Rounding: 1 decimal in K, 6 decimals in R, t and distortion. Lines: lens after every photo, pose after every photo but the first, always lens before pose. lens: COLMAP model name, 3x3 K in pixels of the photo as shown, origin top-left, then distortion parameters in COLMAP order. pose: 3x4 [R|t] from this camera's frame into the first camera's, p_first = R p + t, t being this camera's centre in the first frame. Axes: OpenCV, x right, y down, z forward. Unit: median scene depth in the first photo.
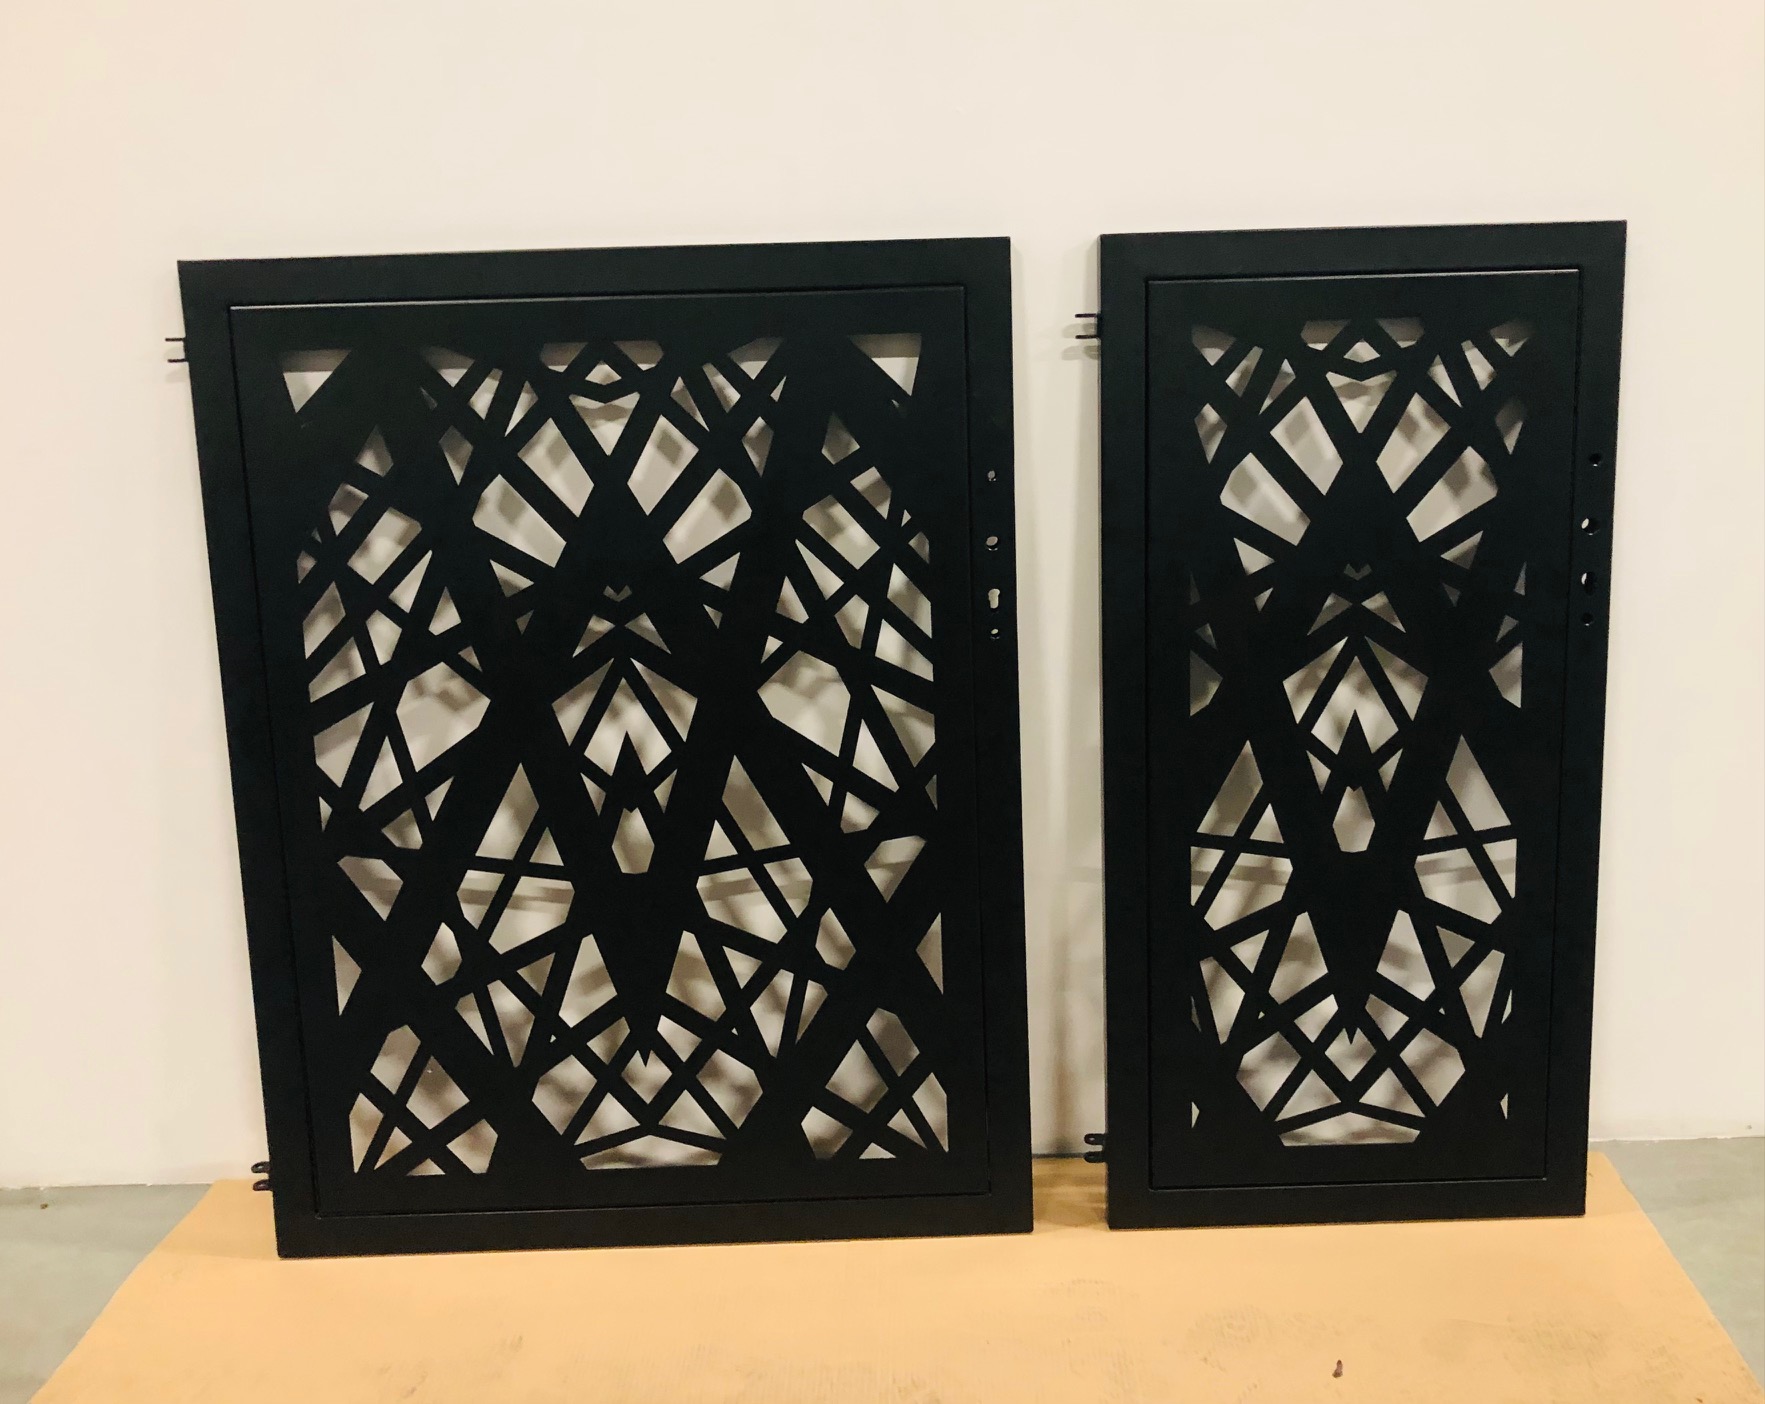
lens RADIAL K [[1843.6, 0, 886.9], [0, 1843.6, 700.3], [0, 0, 1]] dist [0.007700, 0.000000]
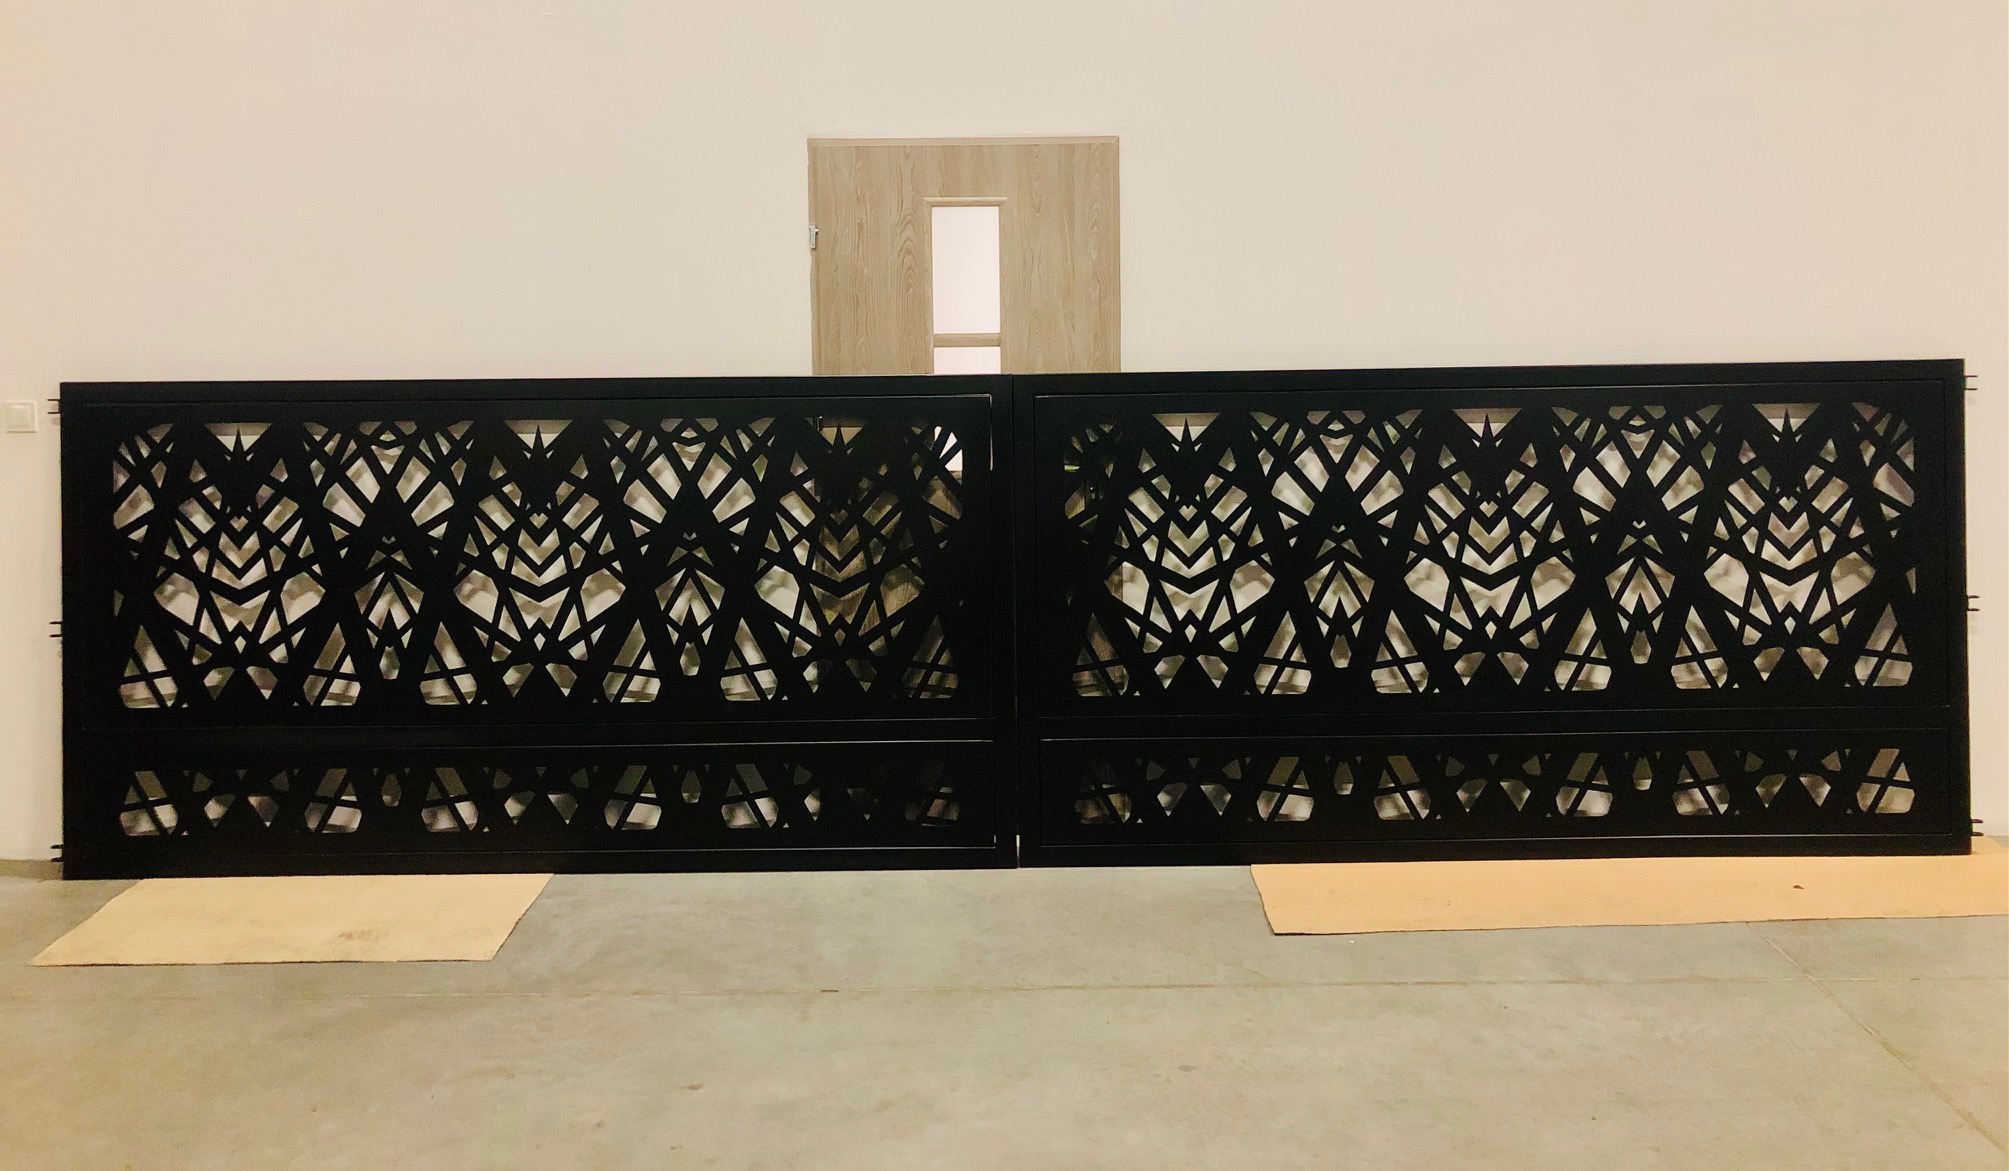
lens RADIAL K [[883.7, 0, 964.8], [0, 883.7, 431.6], [0, 0, 1]] dist [0.001064, 0.002137]
pose [[0.999731, 0.014120, -0.018420, -0.552773], [-0.017119, 0.984517, -0.174454, 0.016377], [0.015672, 0.174722, 0.984493, -0.010042]]
